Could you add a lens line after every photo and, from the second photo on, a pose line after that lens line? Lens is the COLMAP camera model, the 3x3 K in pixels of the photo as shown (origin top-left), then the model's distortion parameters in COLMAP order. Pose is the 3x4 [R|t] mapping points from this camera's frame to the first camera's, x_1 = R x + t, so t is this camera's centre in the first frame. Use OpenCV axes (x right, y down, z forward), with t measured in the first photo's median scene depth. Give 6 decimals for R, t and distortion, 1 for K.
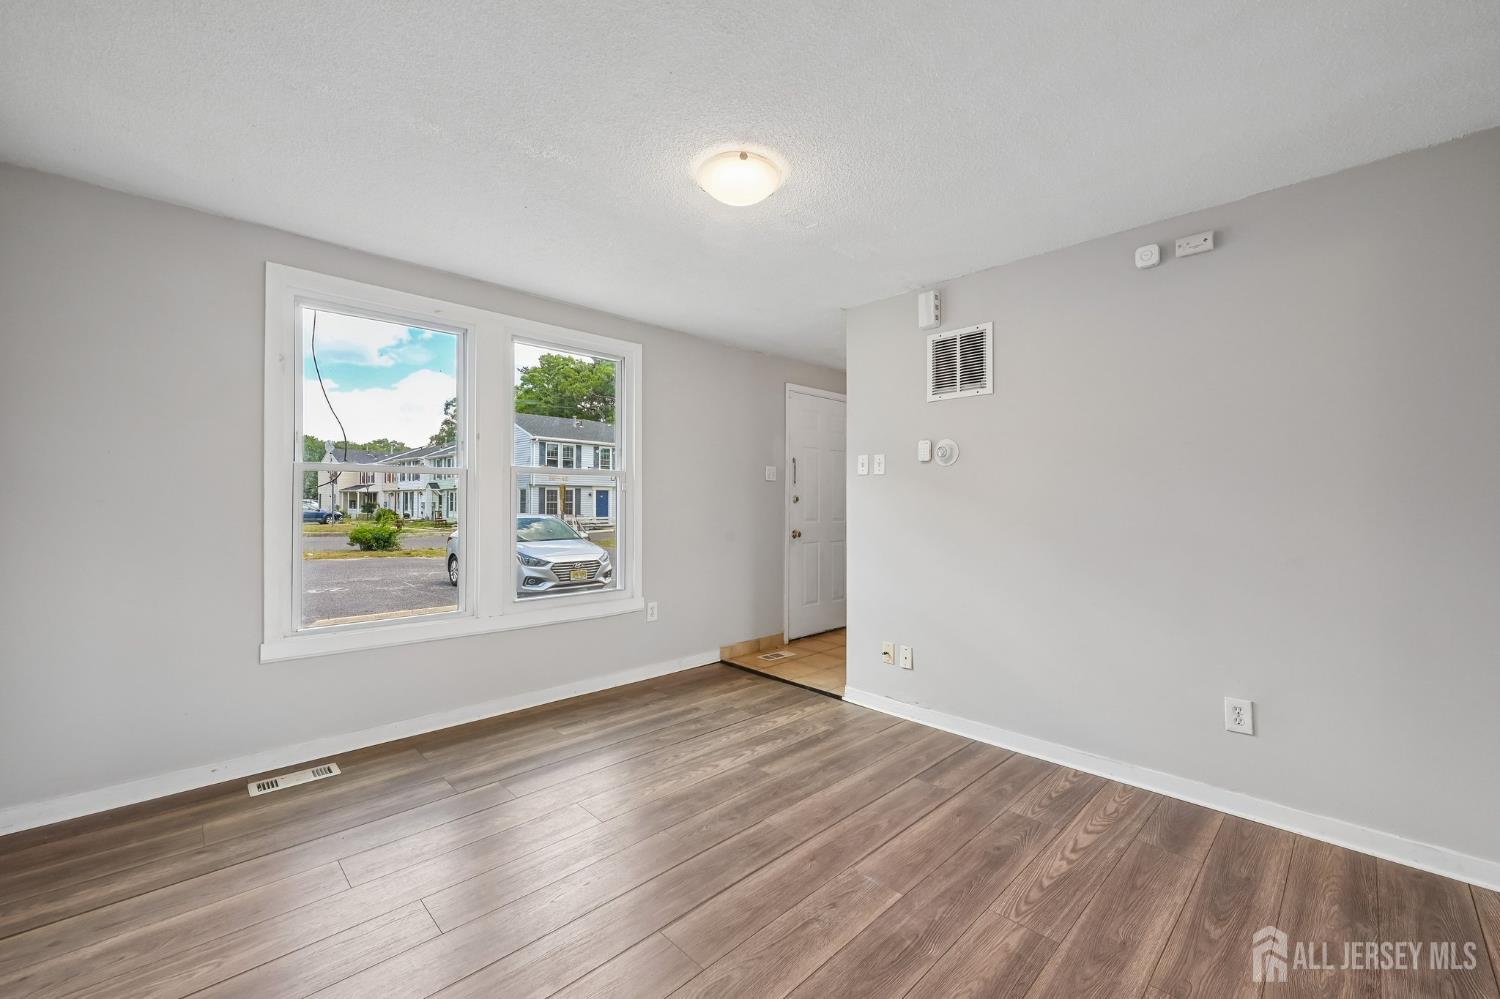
lens RADIAL K [[609.8, 0, 763.5], [0, 609.8, 491.6], [0, 0, 1]] dist [0.002545, 0.000197]
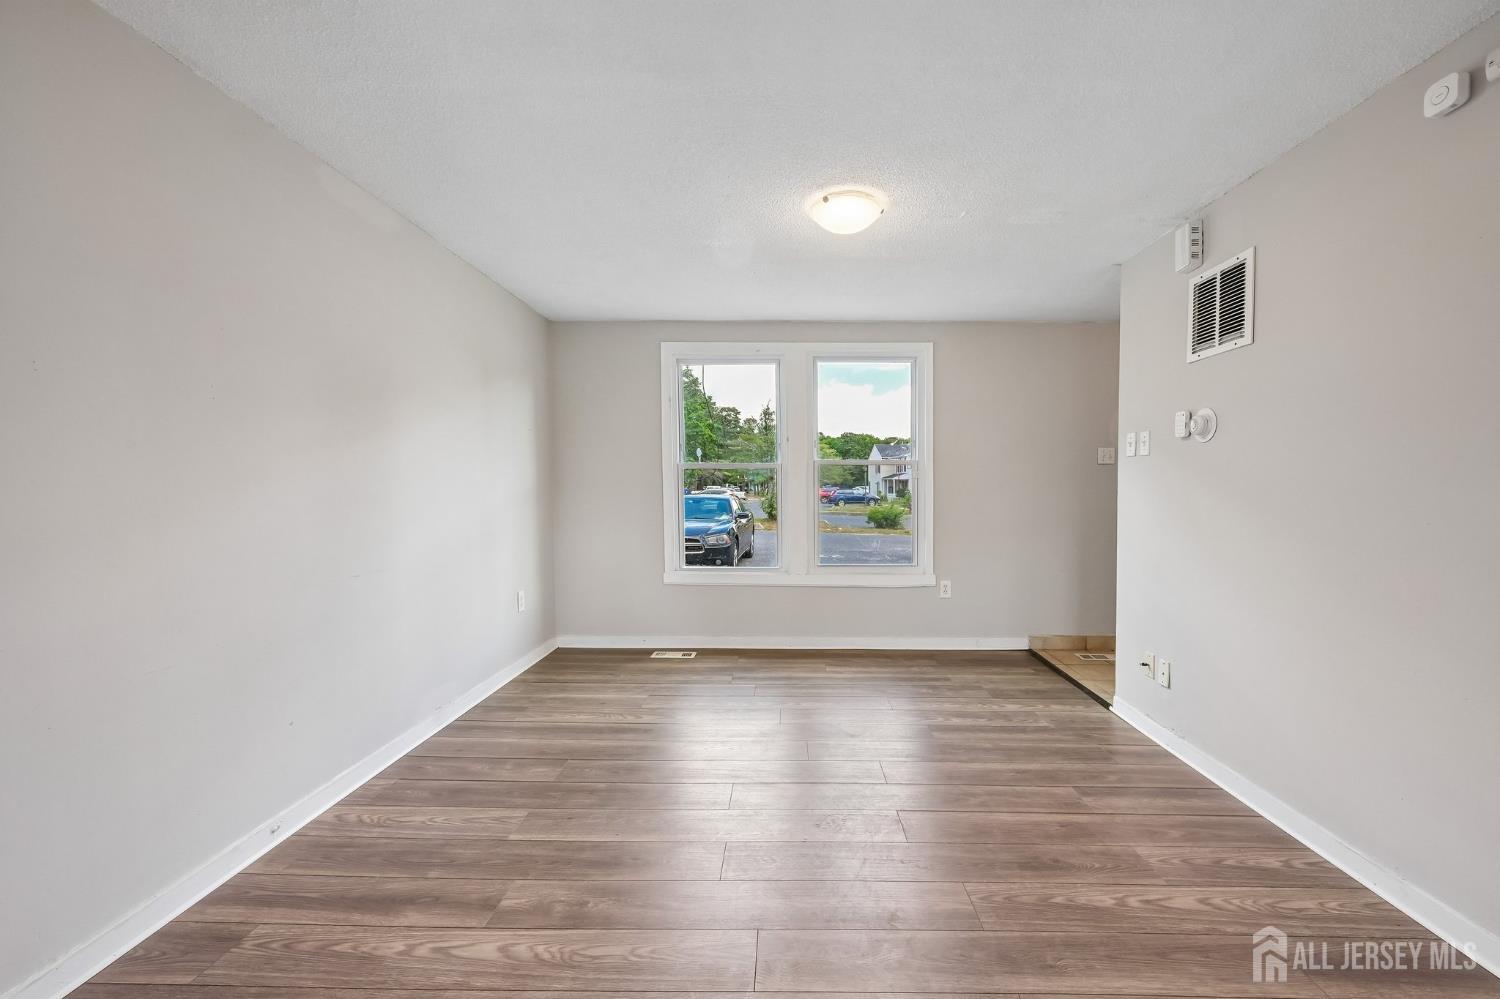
lens RADIAL K [[609.8, 0, 775.2], [0, 609.8, 503.2], [0, 0, 1]] dist [0.002545, 0.000197]
pose [[0.699837, 0.017136, -0.714097, 0.474744], [0.012942, 0.999244, 0.036661, 0.001209], [0.714185, -0.034899, 0.699086, 0.041884]]
